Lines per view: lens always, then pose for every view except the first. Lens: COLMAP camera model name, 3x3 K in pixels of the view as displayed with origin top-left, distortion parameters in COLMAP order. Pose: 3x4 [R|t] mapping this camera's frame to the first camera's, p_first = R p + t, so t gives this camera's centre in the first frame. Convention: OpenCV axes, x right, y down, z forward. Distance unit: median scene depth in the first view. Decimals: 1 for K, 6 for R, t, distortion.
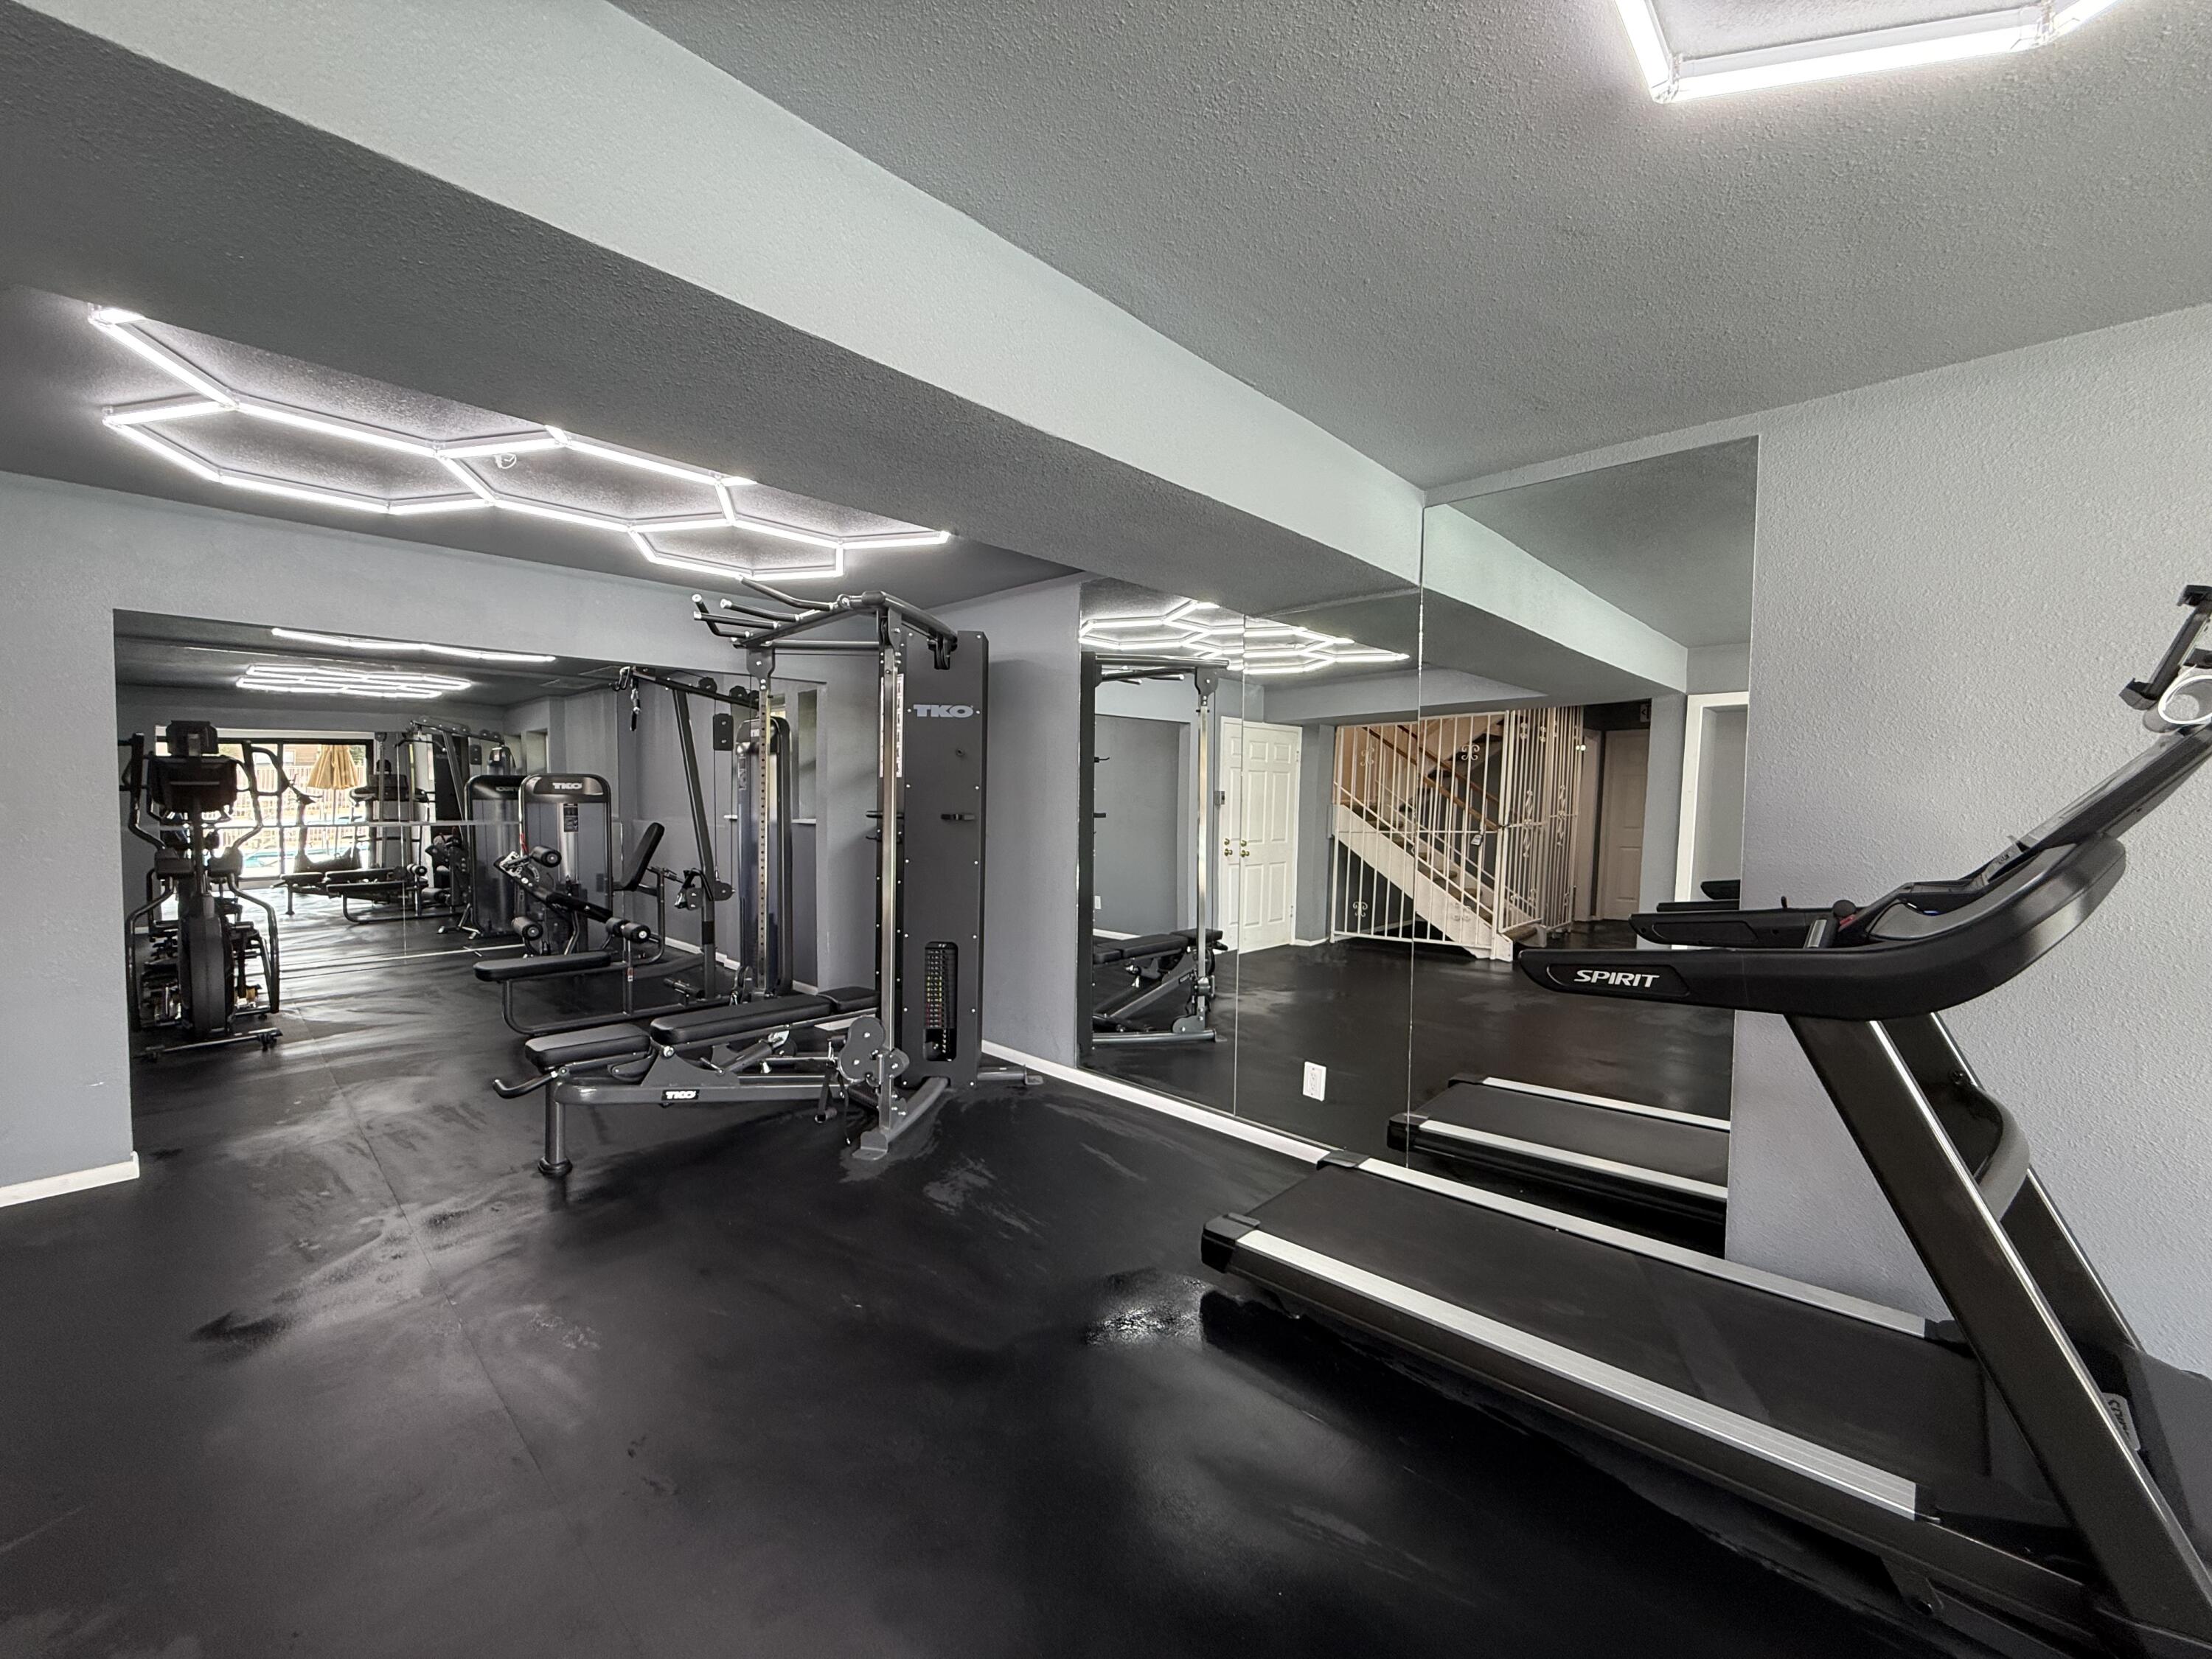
lens RADIAL K [[876.8, 0, 1106.0], [0, 876.8, 829.5], [0, 0, 1]] dist [-0.001126, -0.000496]
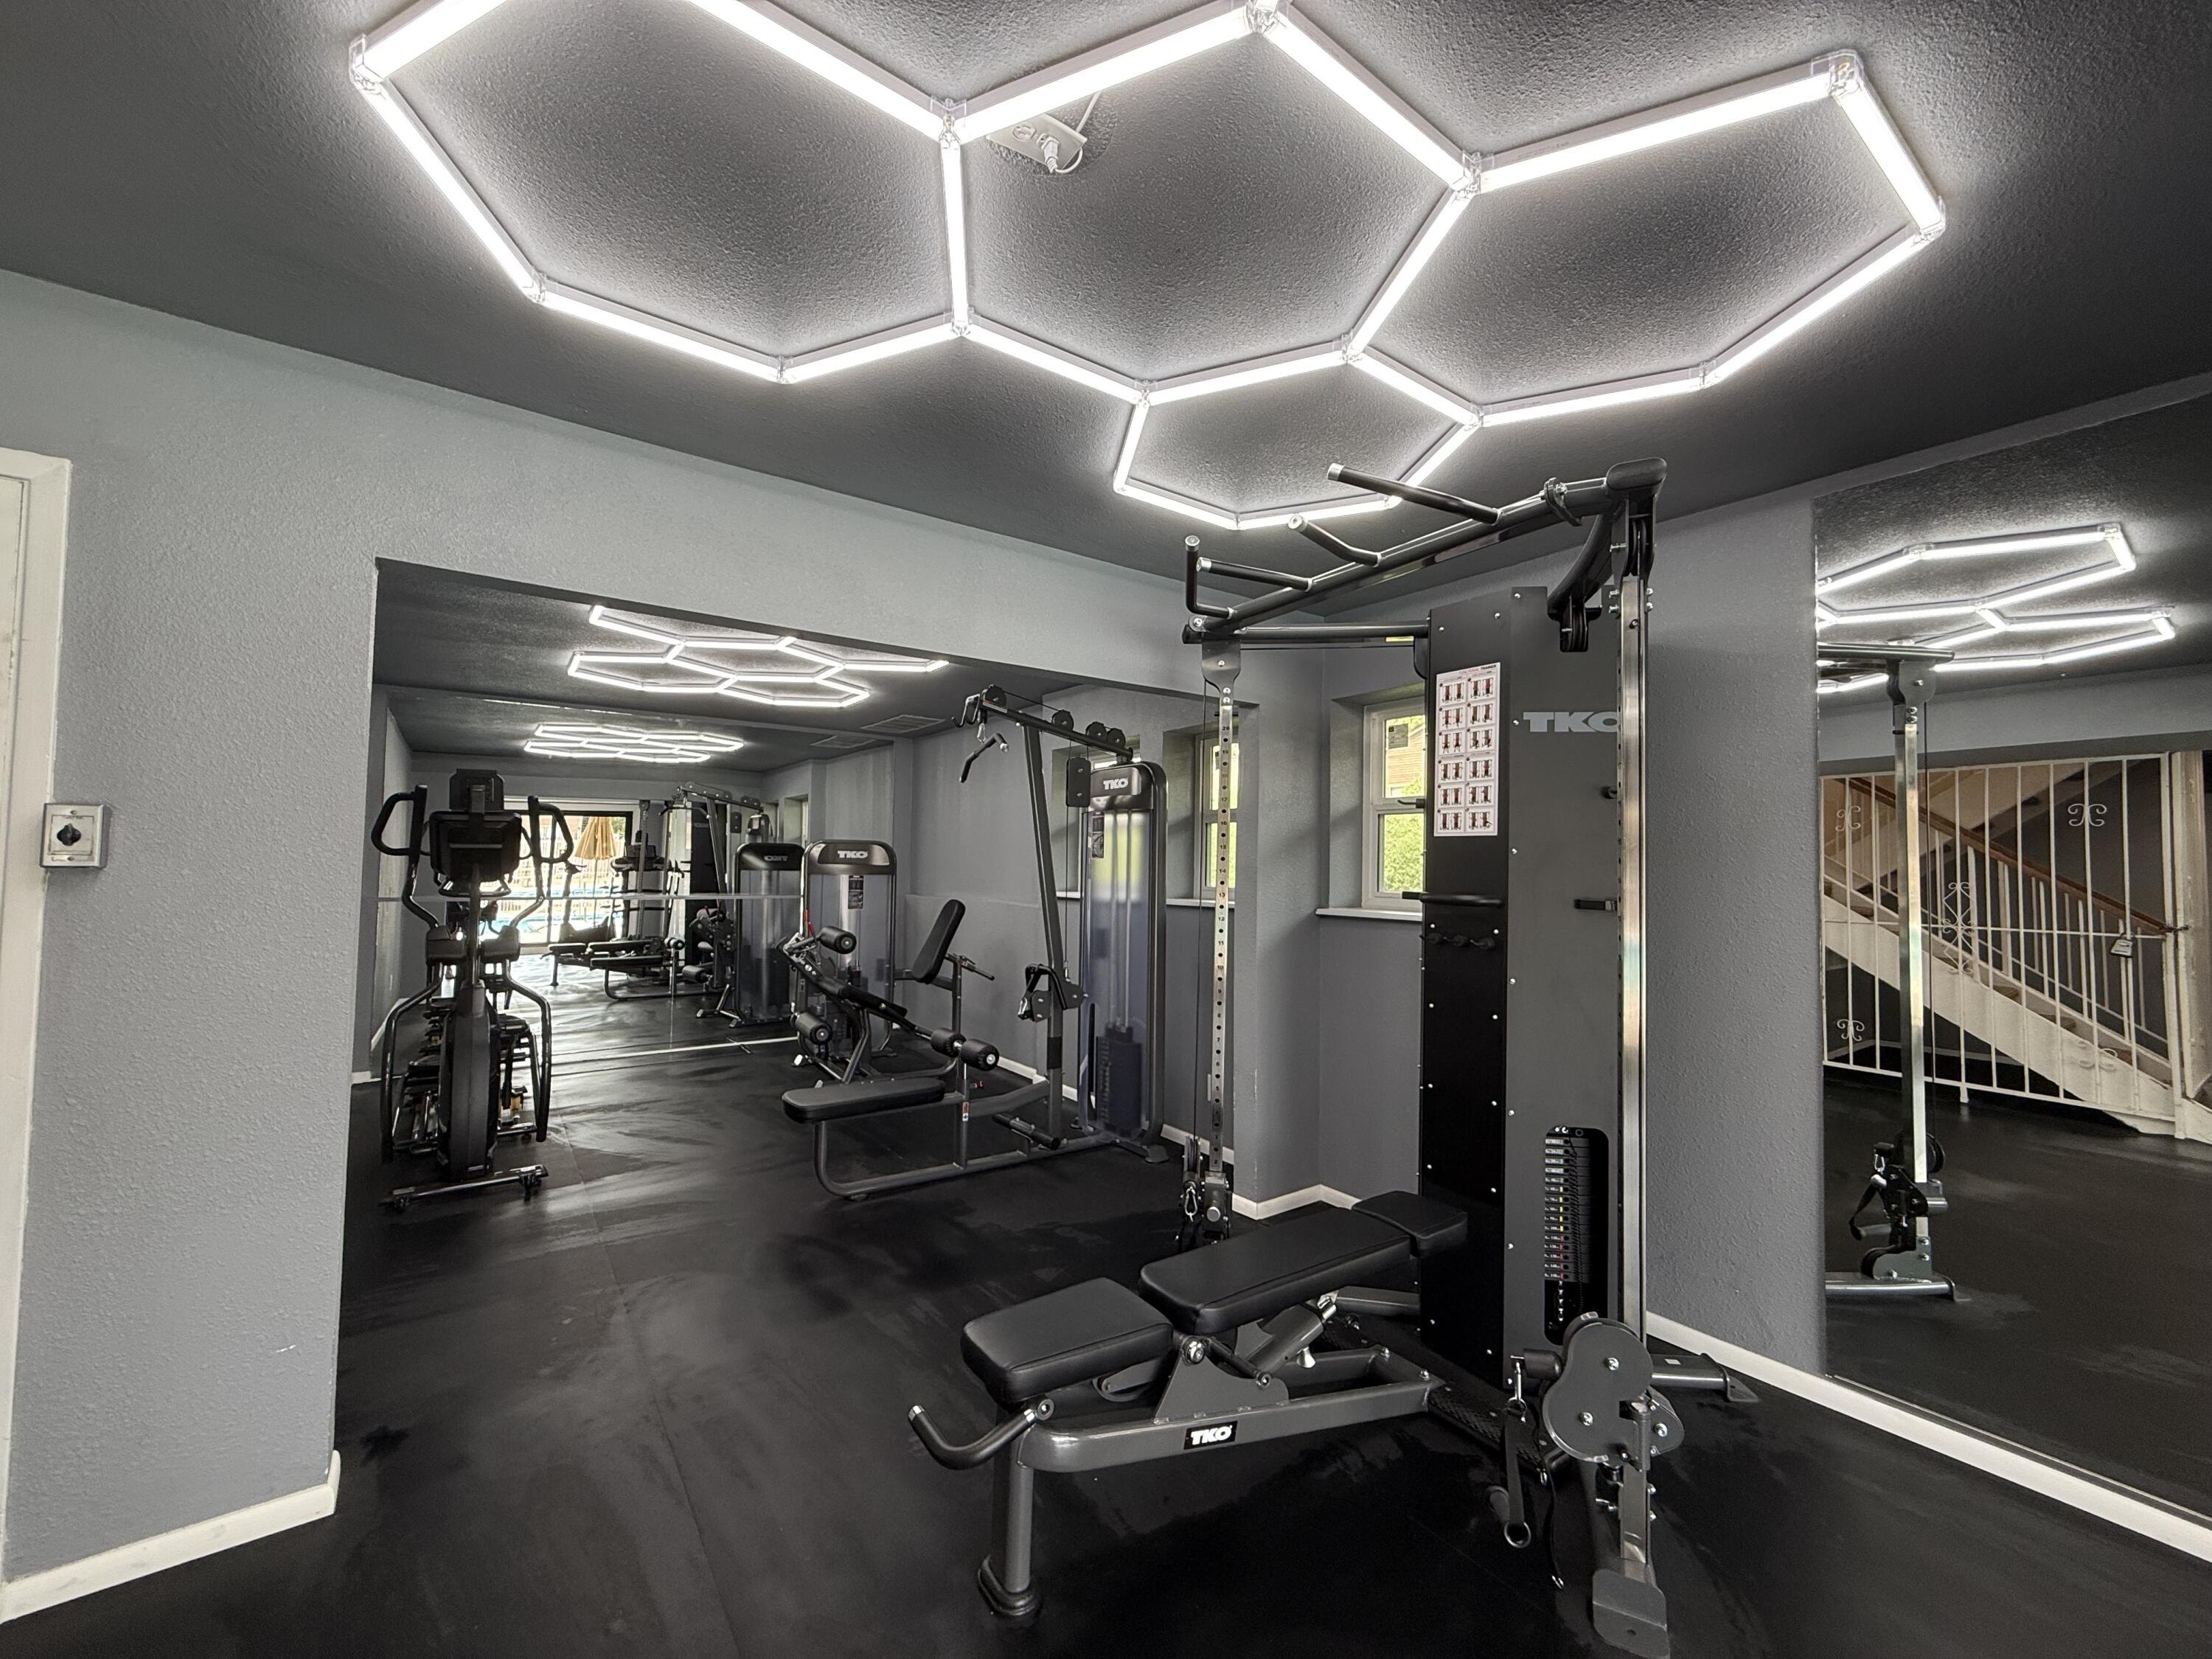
lens RADIAL K [[876.8, 0, 1106.0], [0, 876.8, 829.5], [0, 0, 1]] dist [-0.001126, -0.000496]
pose [[0.982328, -0.001166, -0.187162, -0.228158], [-0.014895, 0.996322, -0.084385, -0.006282], [0.186572, 0.085681, 0.978698, 0.226265]]
